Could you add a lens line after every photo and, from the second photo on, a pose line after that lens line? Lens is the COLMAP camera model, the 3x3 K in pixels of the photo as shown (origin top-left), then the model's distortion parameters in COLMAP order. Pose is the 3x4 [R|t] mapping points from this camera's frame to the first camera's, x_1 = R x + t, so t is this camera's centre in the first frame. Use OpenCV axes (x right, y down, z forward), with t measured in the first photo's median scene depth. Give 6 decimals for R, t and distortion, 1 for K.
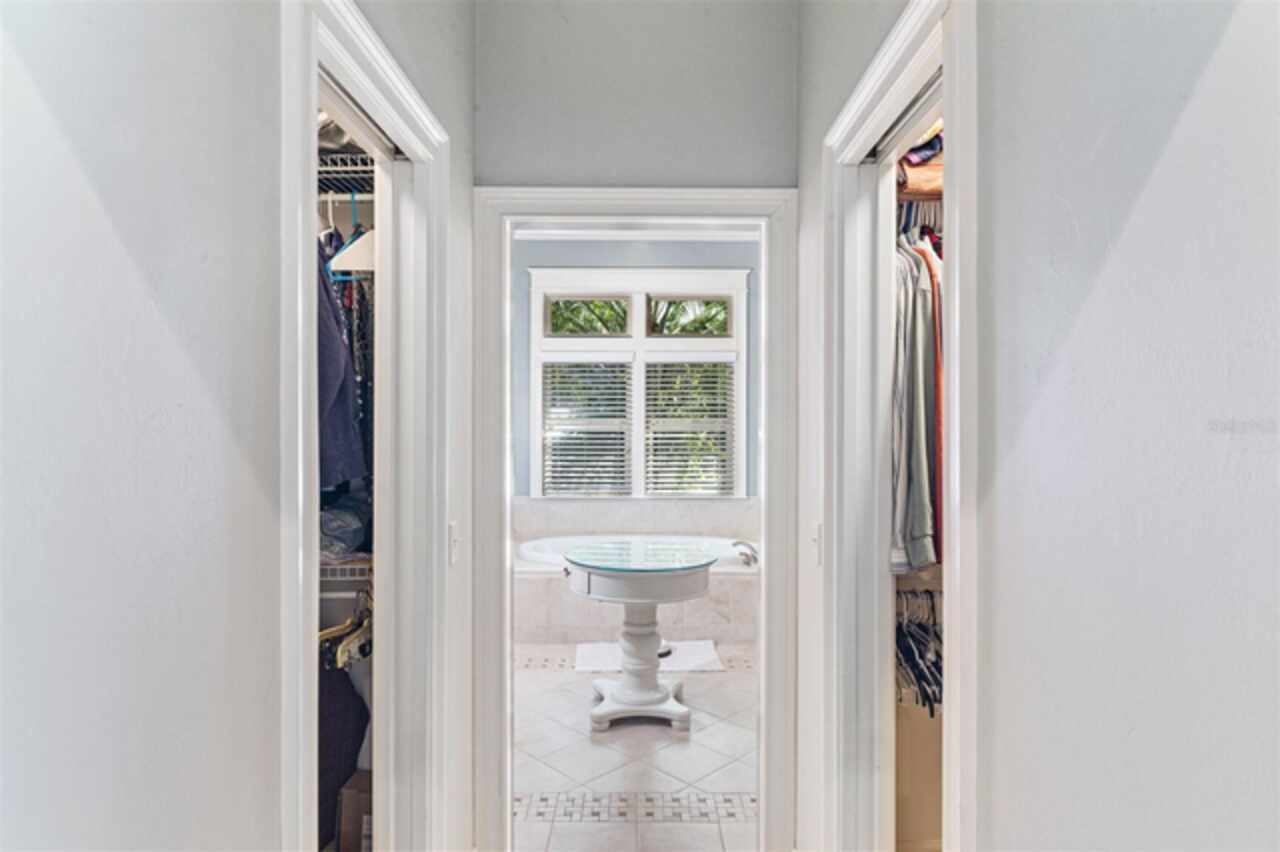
lens RADIAL K [[736.8, 0, 639.4], [0, 736.8, 424.4], [0, 0, 1]] dist [-0.000217, -0.000005]
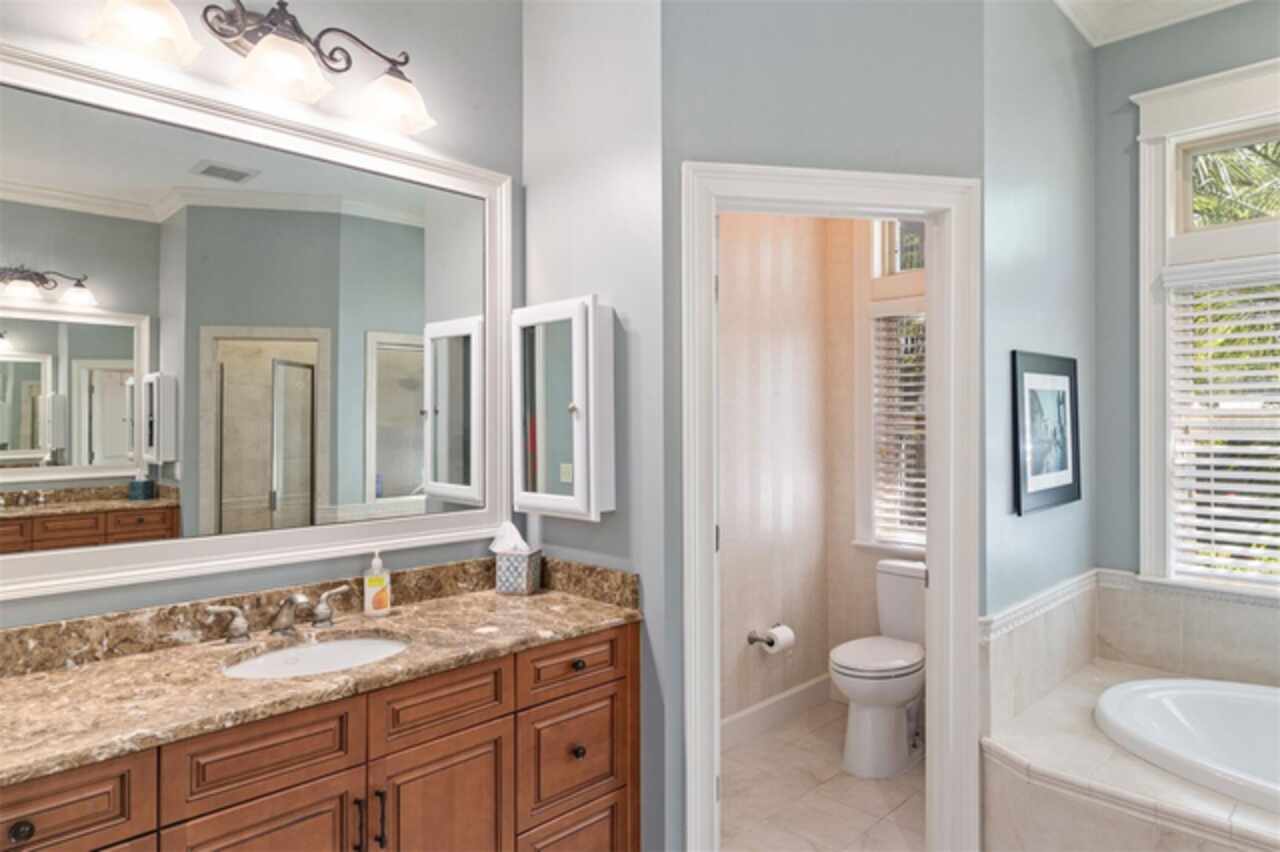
lens RADIAL K [[775.5, 0, 641.6], [0, 775.5, 419.4], [0, 0, 1]] dist [-0.001267, -0.001733]
pose [[0.714432, -0.002154, -0.699702, -0.027700], [-0.003706, 0.999970, -0.006862, 0.002075], [0.699695, 0.007496, 0.714402, 0.421054]]
